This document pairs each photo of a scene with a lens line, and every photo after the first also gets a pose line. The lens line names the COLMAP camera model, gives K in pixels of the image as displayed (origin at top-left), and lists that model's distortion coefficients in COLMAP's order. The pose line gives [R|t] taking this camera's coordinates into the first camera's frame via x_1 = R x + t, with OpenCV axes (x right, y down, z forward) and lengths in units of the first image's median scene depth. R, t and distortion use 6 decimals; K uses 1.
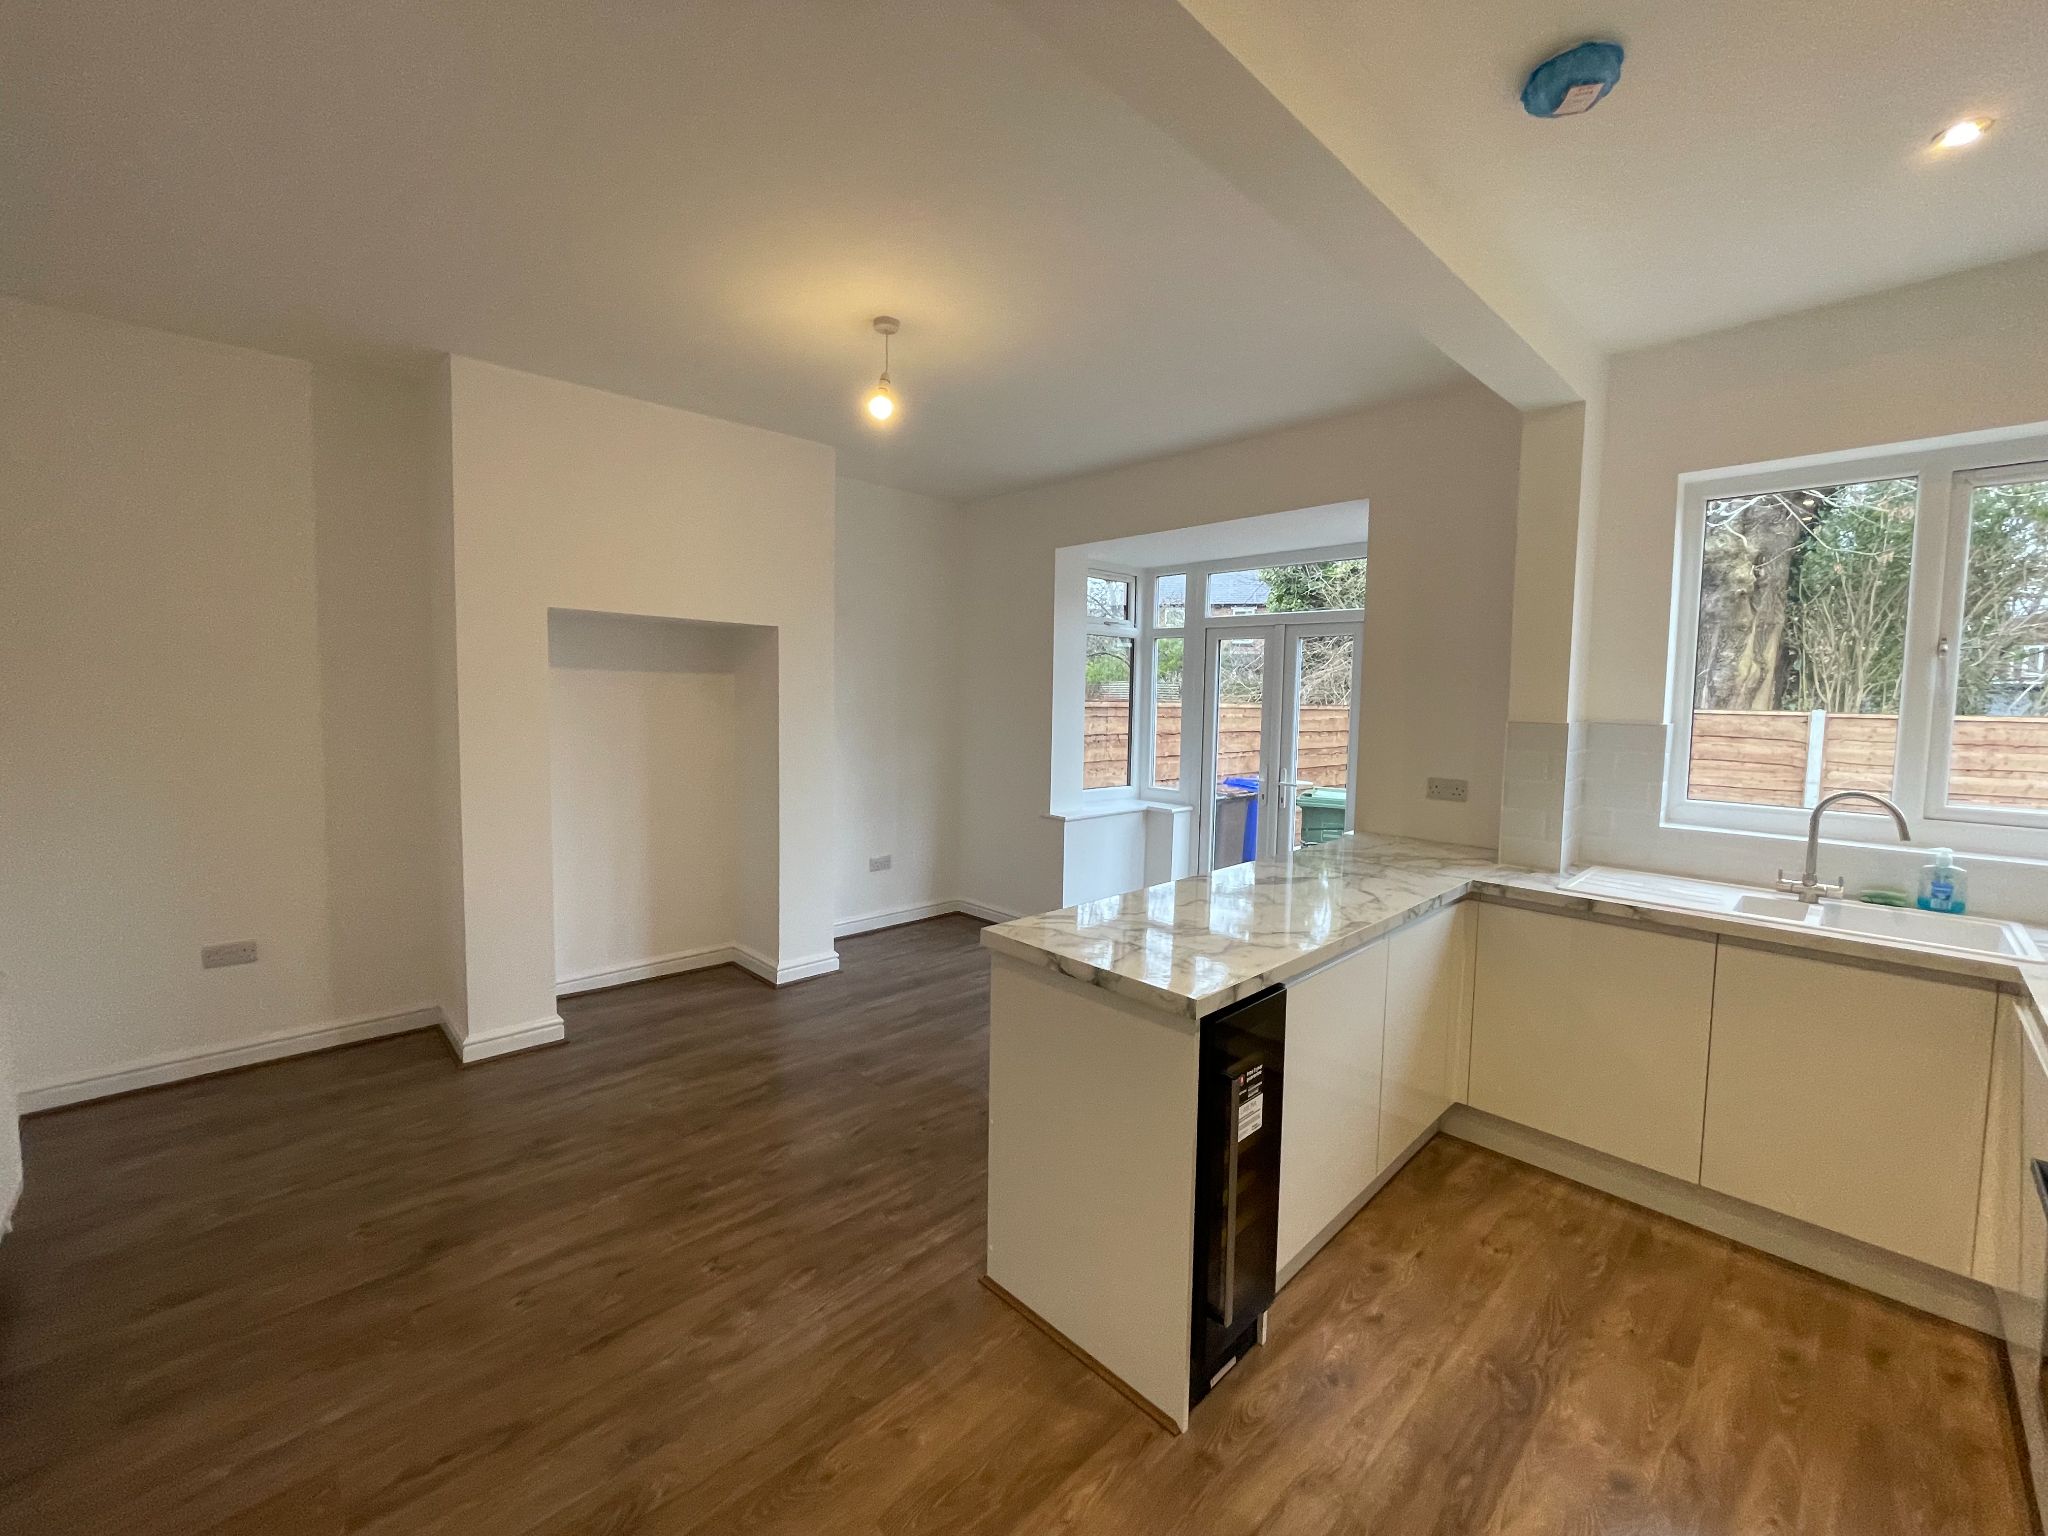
lens RADIAL K [[824.4, 0, 1021.6], [0, 824.4, 747.3], [0, 0, 1]] dist [-0.004442, 0.000401]
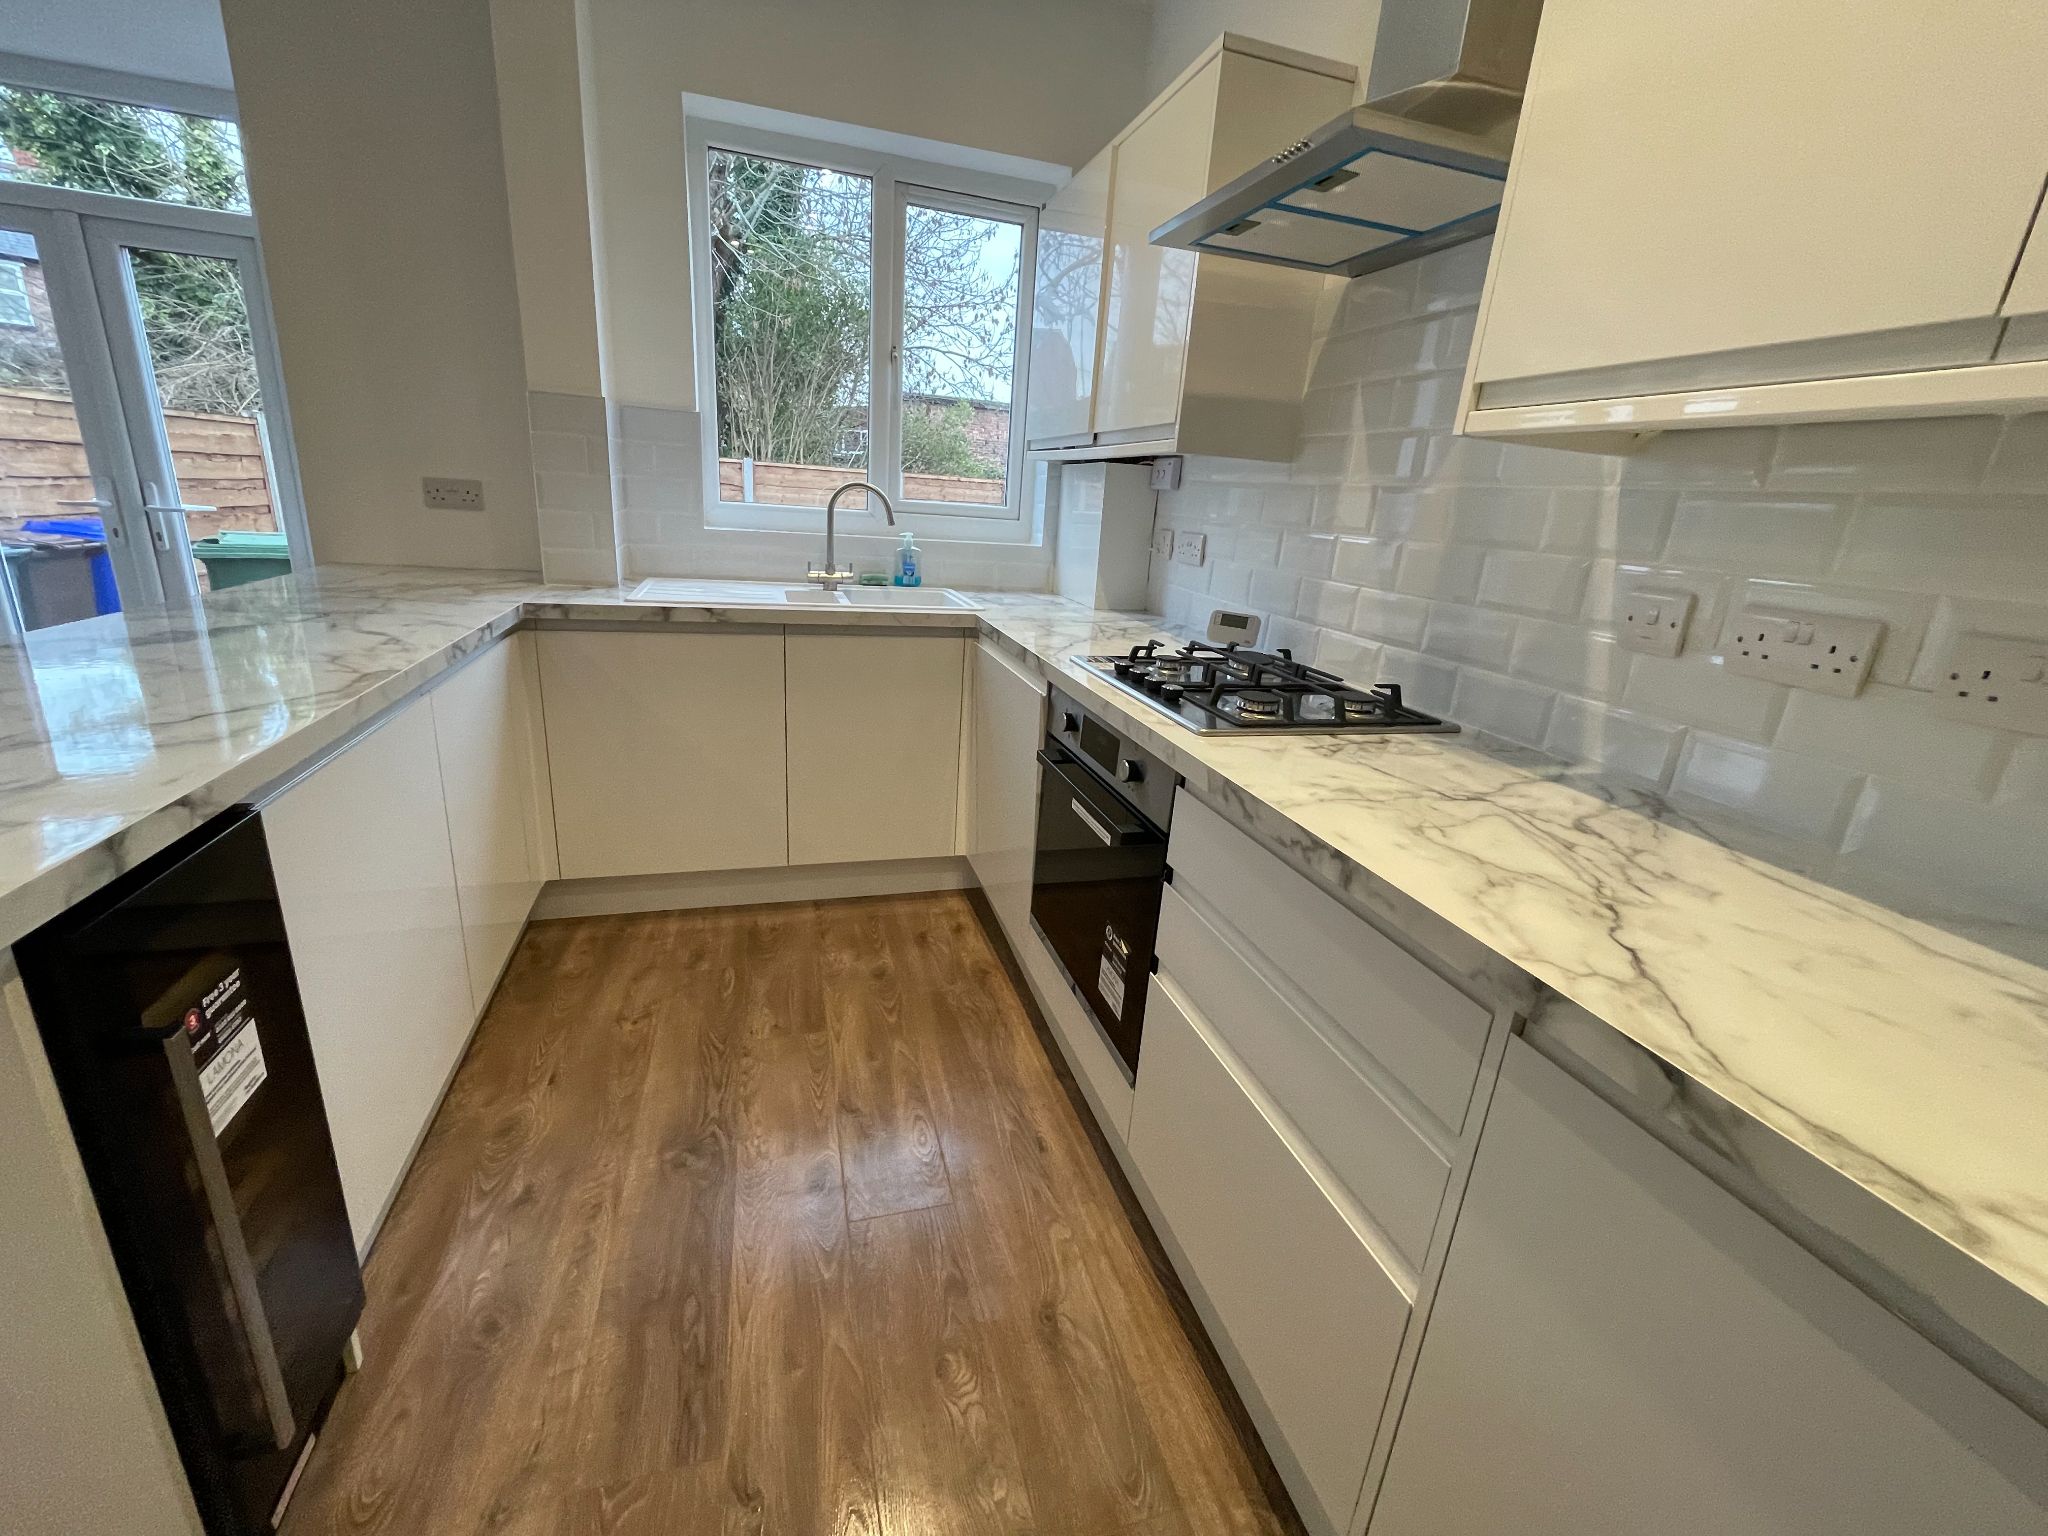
lens RADIAL K [[824.4, 0, 1023.0], [0, 824.4, 747.9], [0, 0, 1]] dist [-0.004442, 0.000401]
pose [[0.450068, -0.247076, 0.858133, 0.077036], [-0.004410, 0.960335, 0.278815, 0.079323], [-0.892983, -0.129270, 0.431126, 0.258300]]
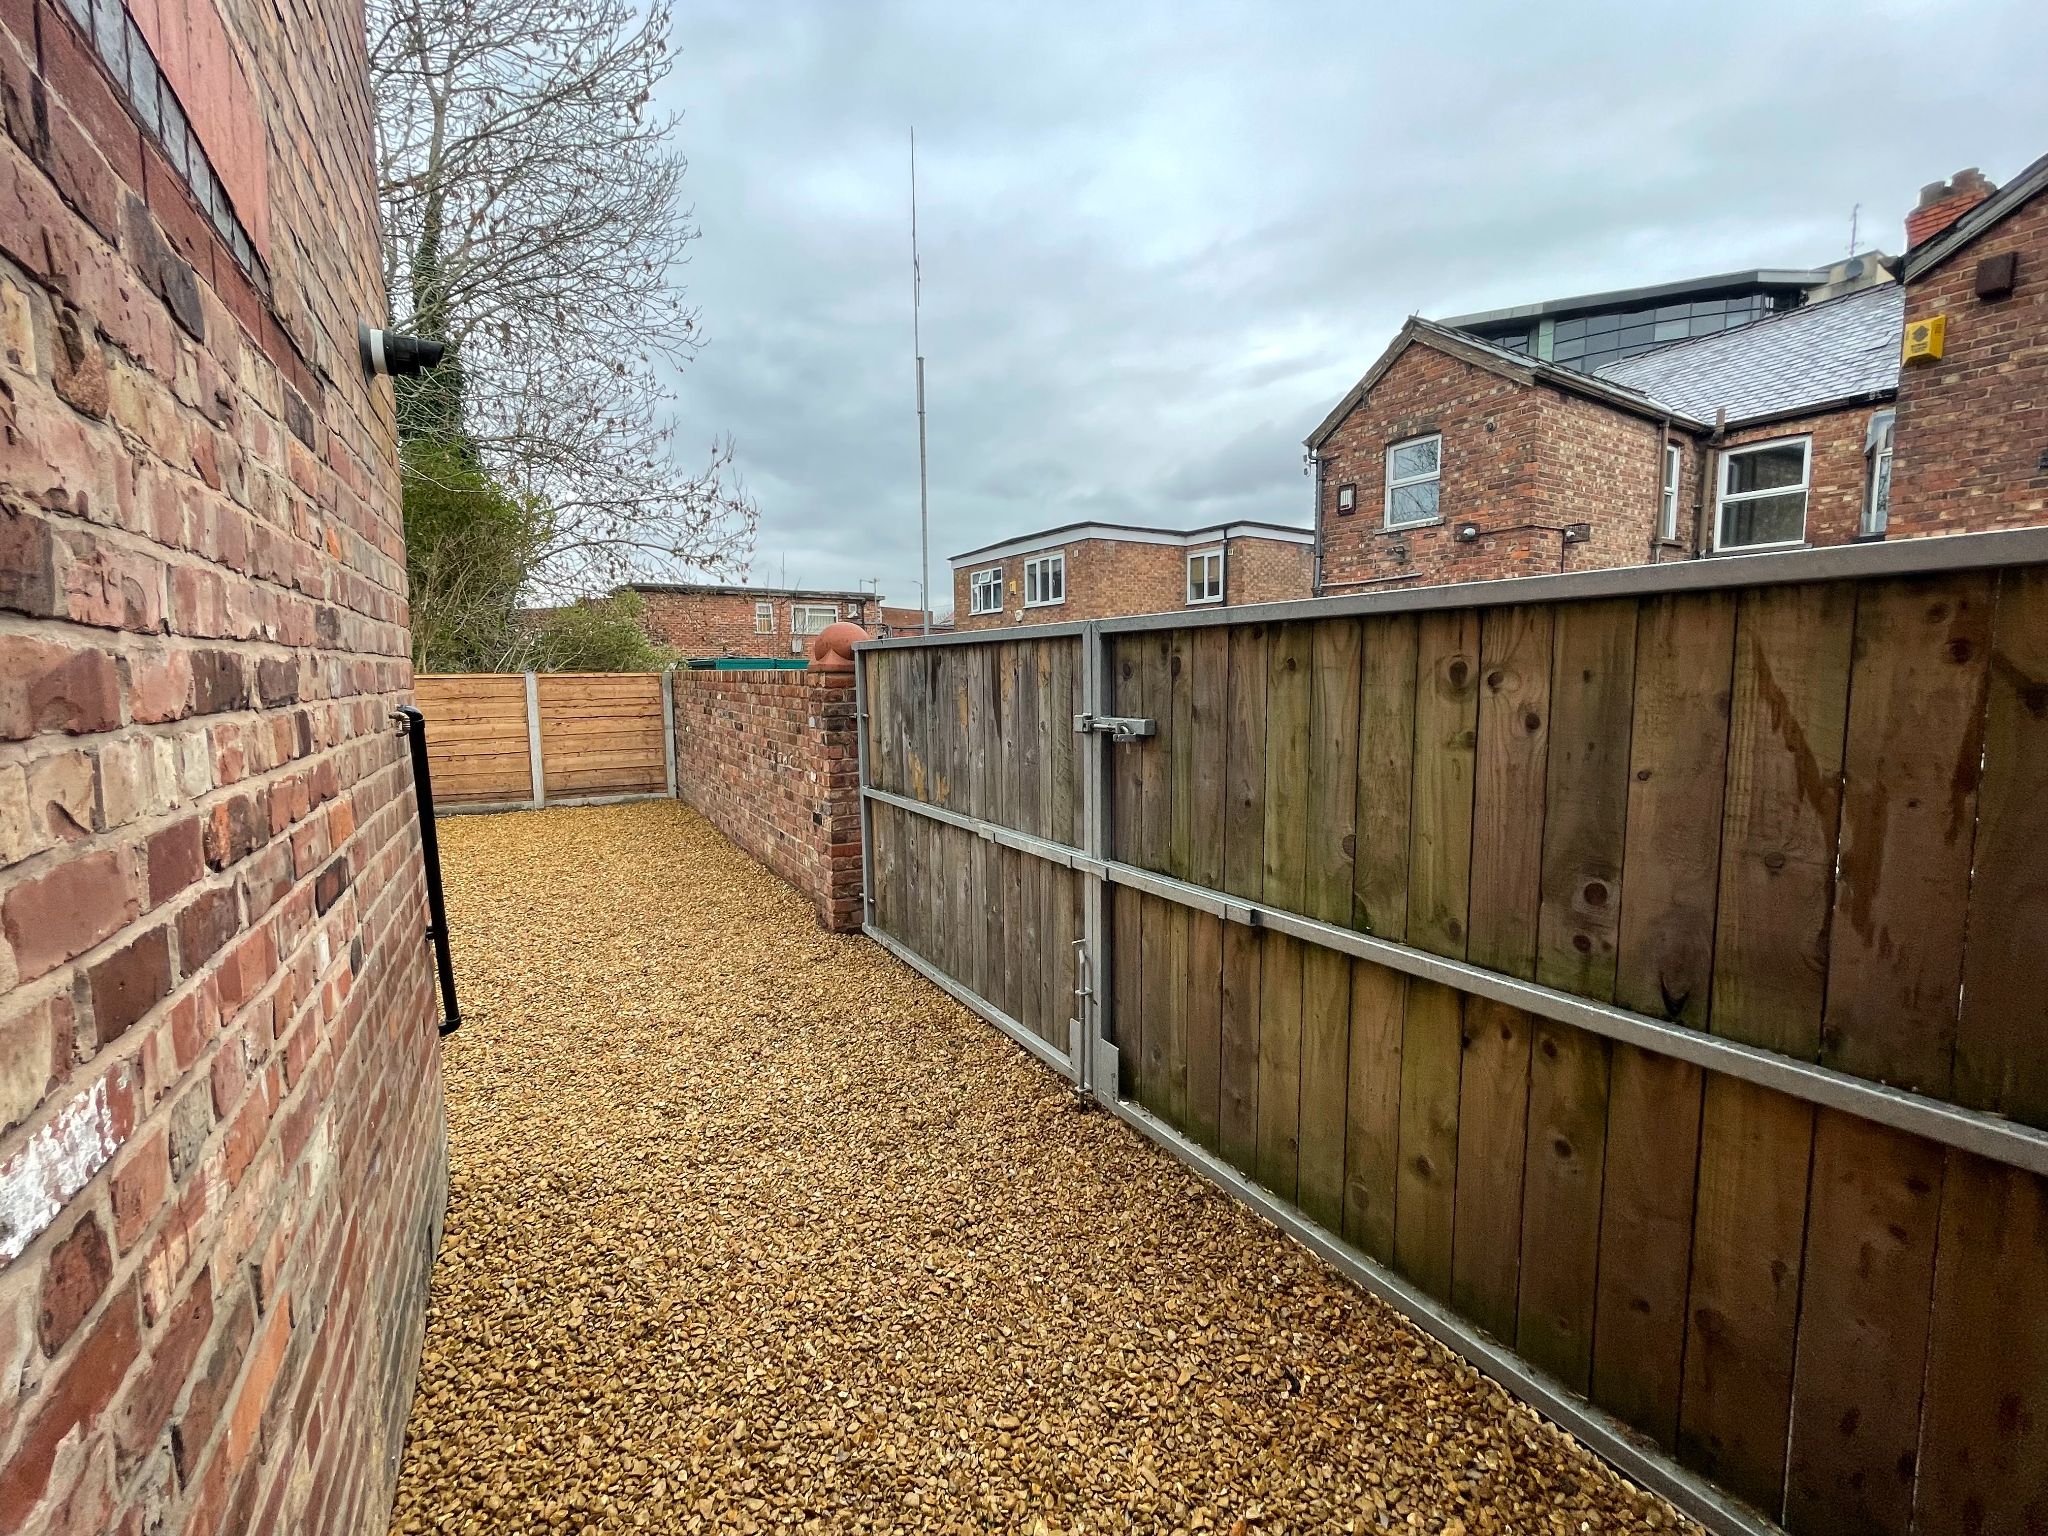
lens RADIAL K [[824.4, 0, 1024.8], [0, 824.4, 748.6], [0, 0, 1]] dist [-0.004442, 0.000401]
pose [[0.225500, -0.112841, 0.967686, 0.571809], [0.075136, 0.992326, 0.098205, 0.044089], [-0.971342, 0.050563, 0.232248, -0.232604]]
